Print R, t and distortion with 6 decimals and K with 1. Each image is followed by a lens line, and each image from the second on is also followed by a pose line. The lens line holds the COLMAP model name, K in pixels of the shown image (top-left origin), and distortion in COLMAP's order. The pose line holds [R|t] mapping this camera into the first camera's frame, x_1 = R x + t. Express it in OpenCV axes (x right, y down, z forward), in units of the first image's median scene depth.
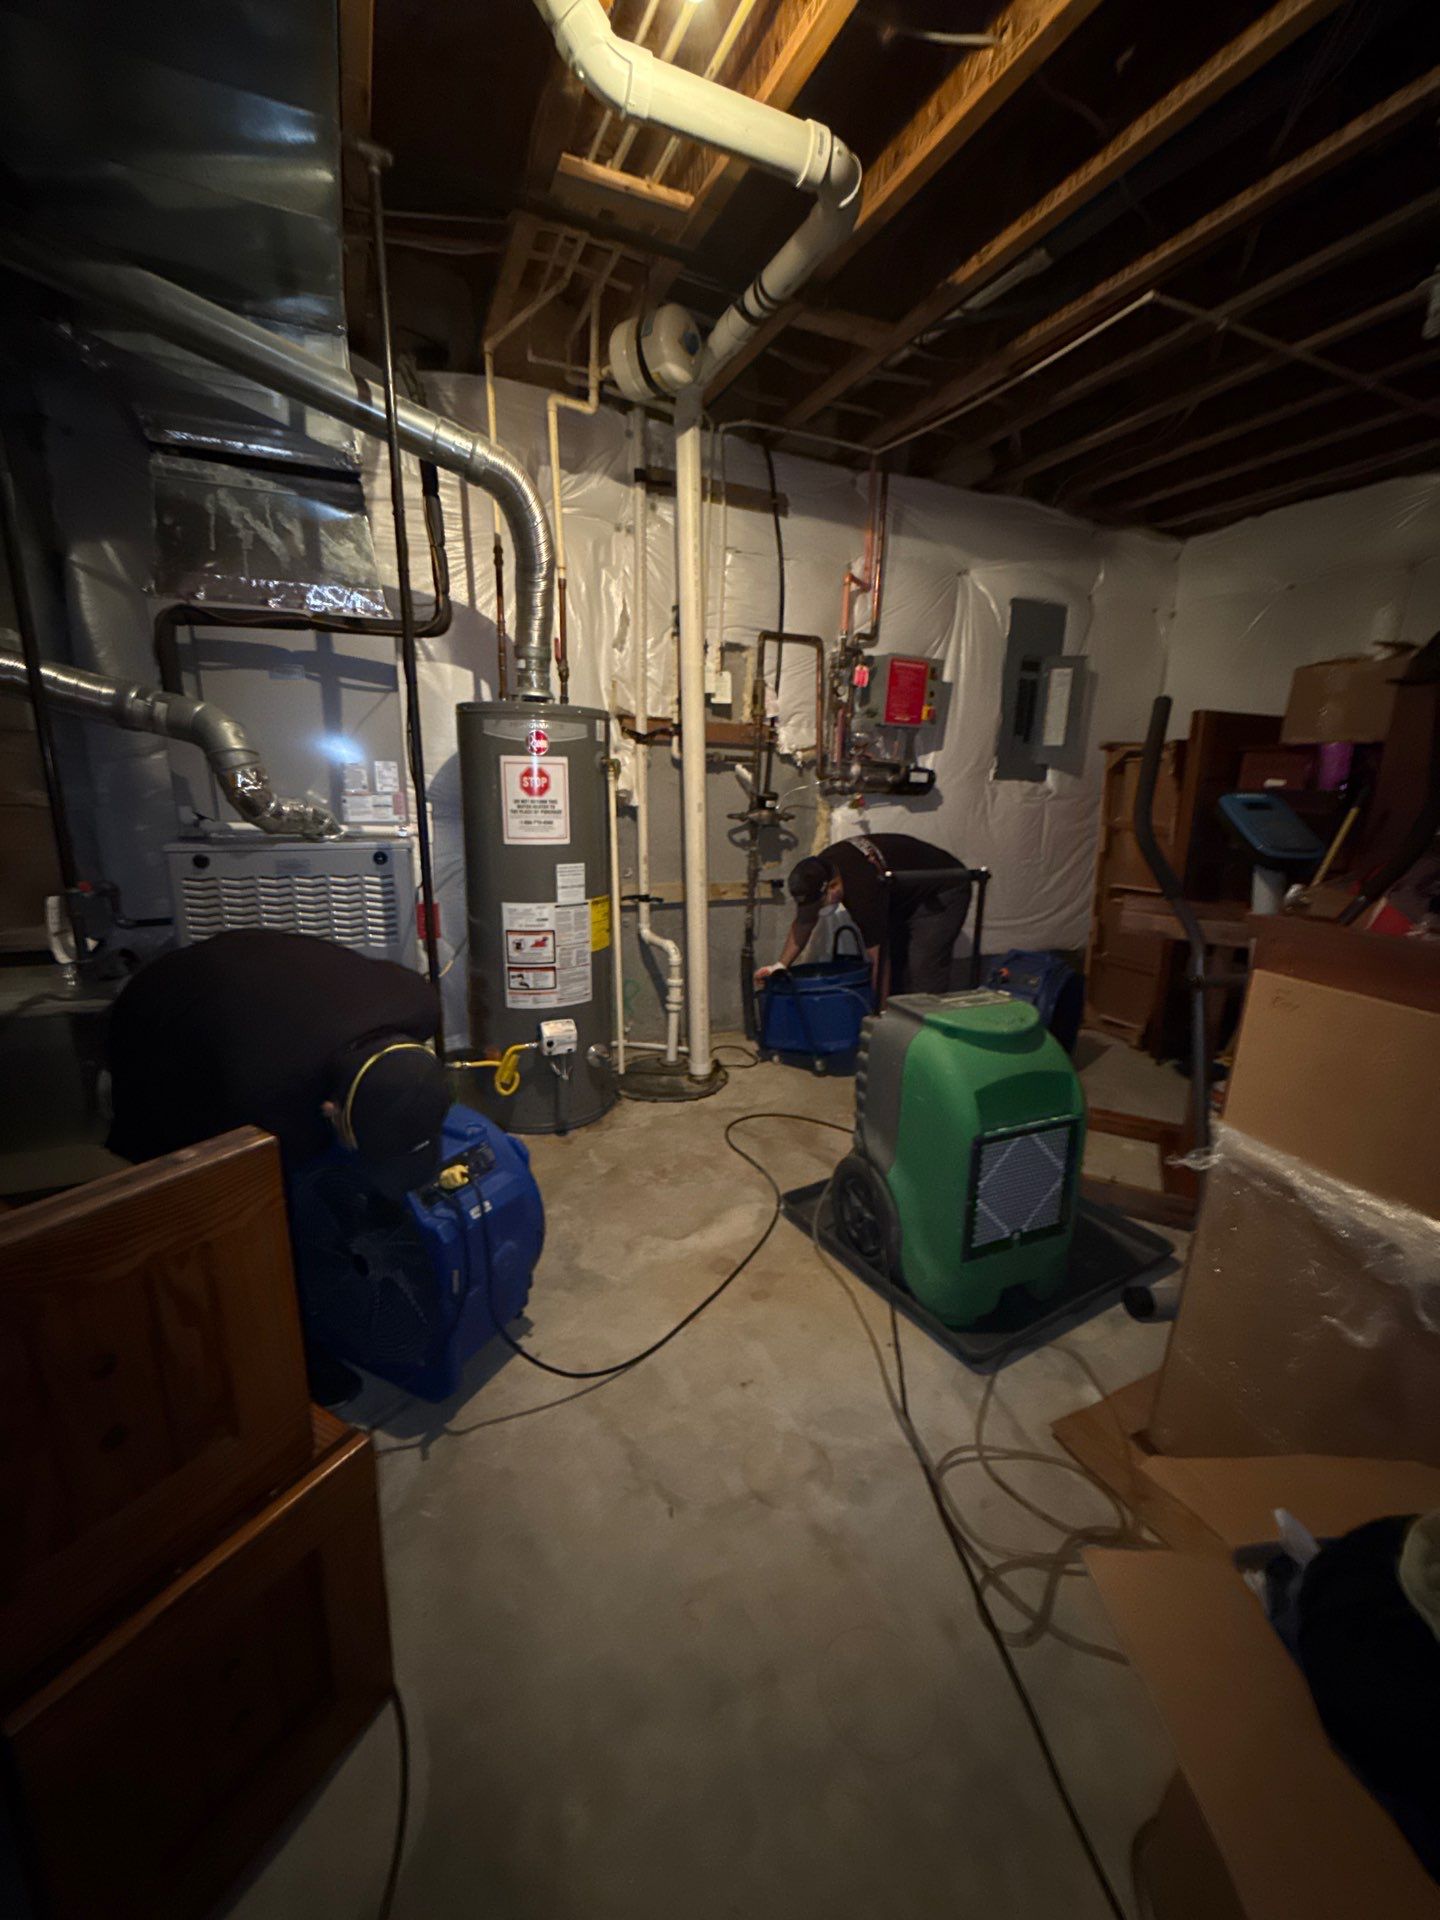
lens RADIAL K [[774.5, 0, 725.2], [0, 774.5, 957.1], [0, 0, 1]] dist [-0.000773, -0.001119]
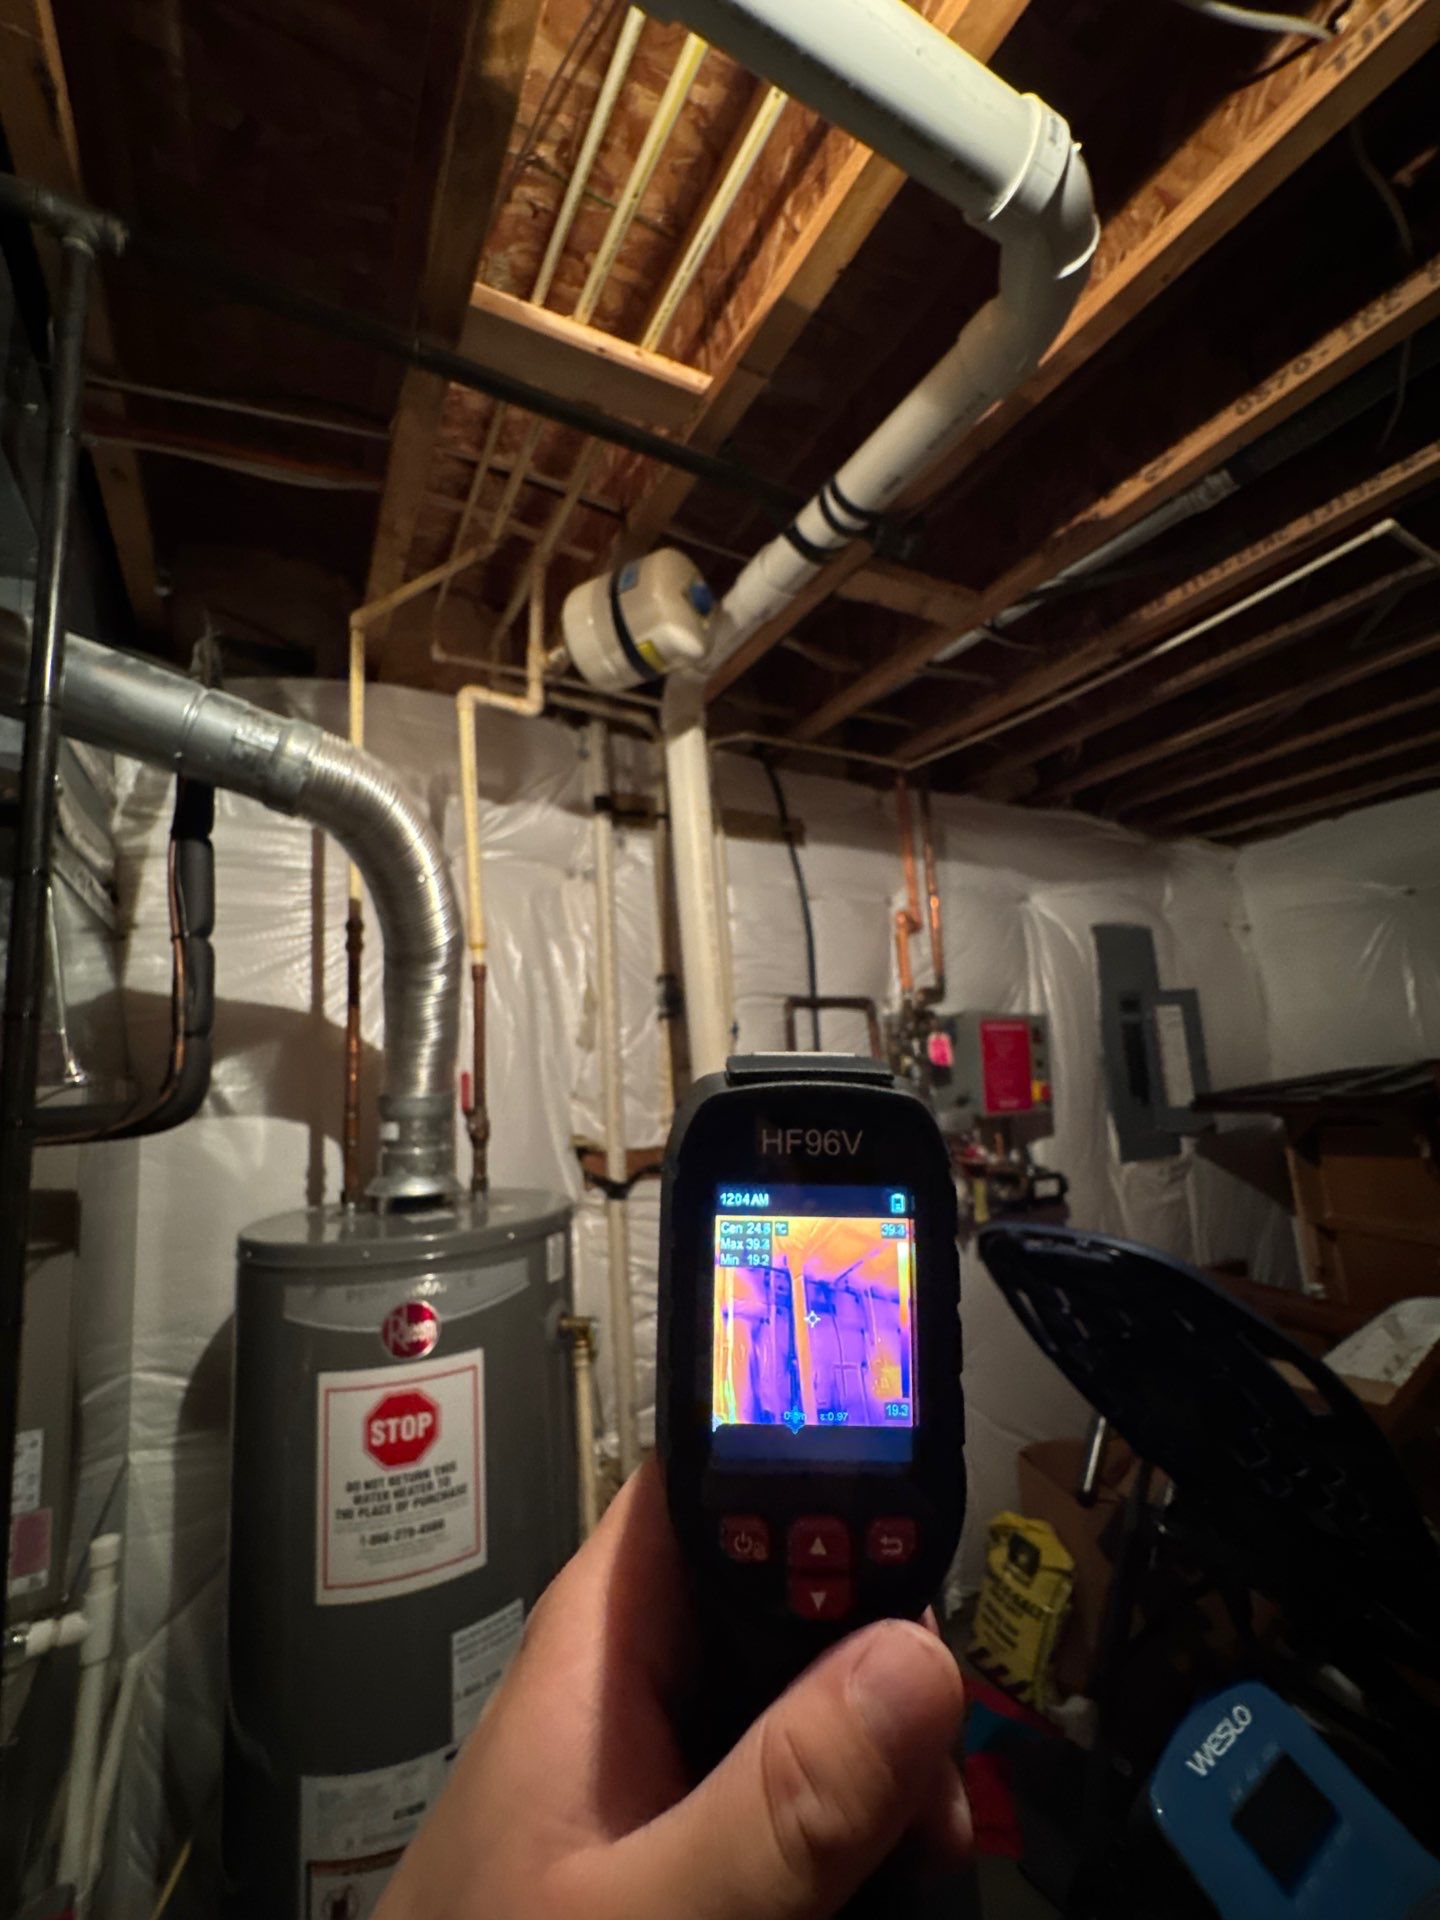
lens RADIAL K [[774.5, 0, 730.9], [0, 774.5, 957.3], [0, 0, 1]] dist [-0.000773, -0.001119]
pose [[0.991909, -0.066599, 0.108078, -0.091702], [0.102146, 0.924218, -0.367951, -0.269142], [-0.075382, 0.376014, 0.923543, 0.472605]]
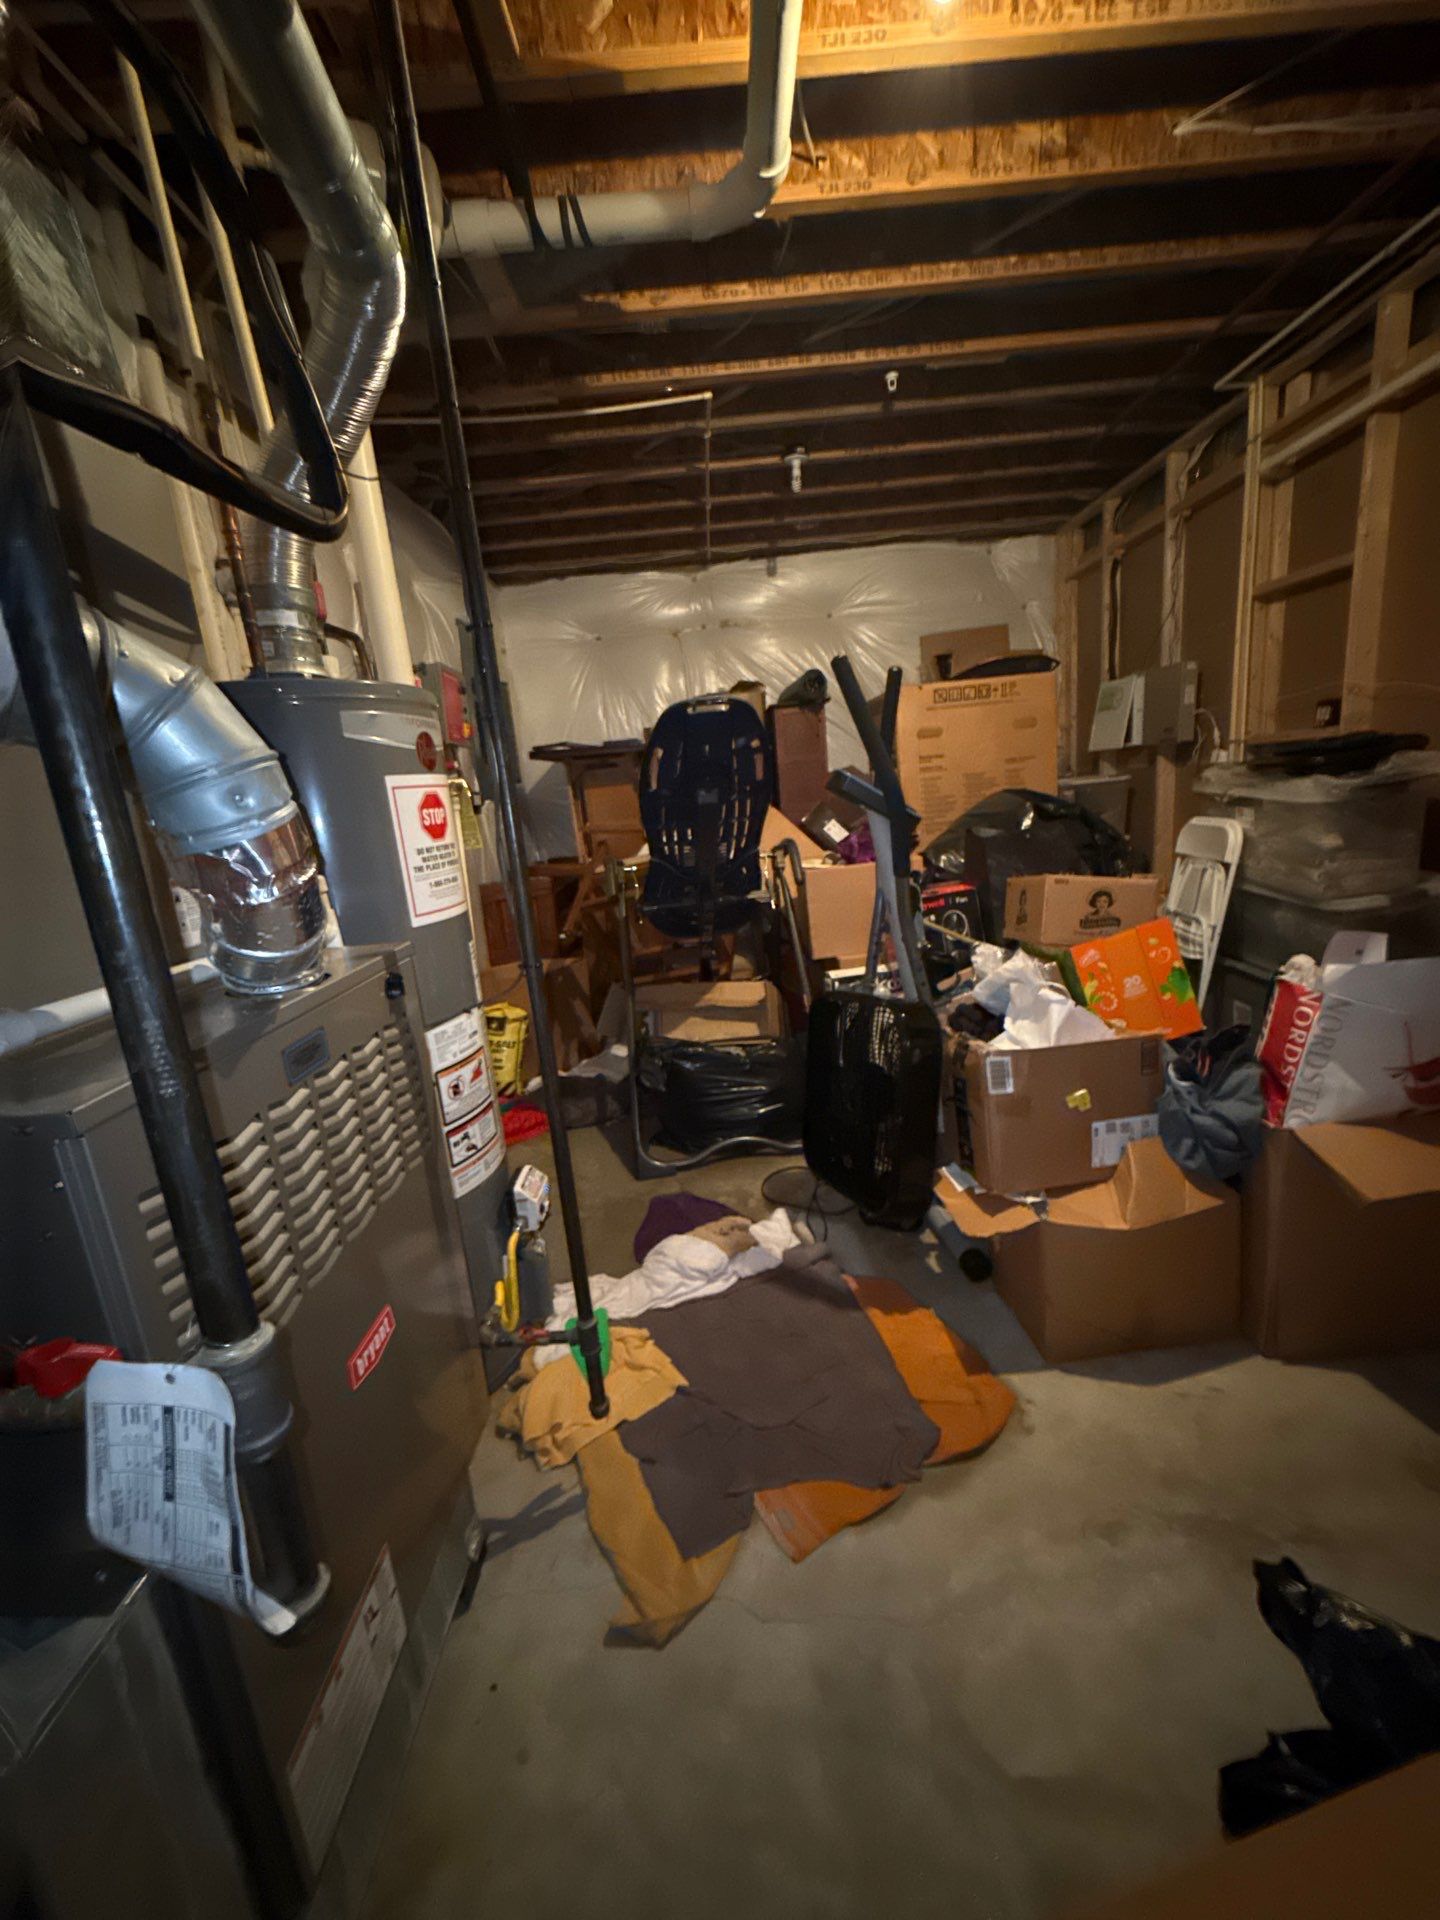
lens RADIAL K [[774.5, 0, 713.3], [0, 774.5, 961.2], [0, 0, 1]] dist [-0.000773, -0.001119]
pose [[0.387376, -0.255706, 0.885751, -0.677553], [0.306204, 0.941910, 0.138003, -0.126549], [-0.869586, 0.217761, 0.443171, 0.527227]]
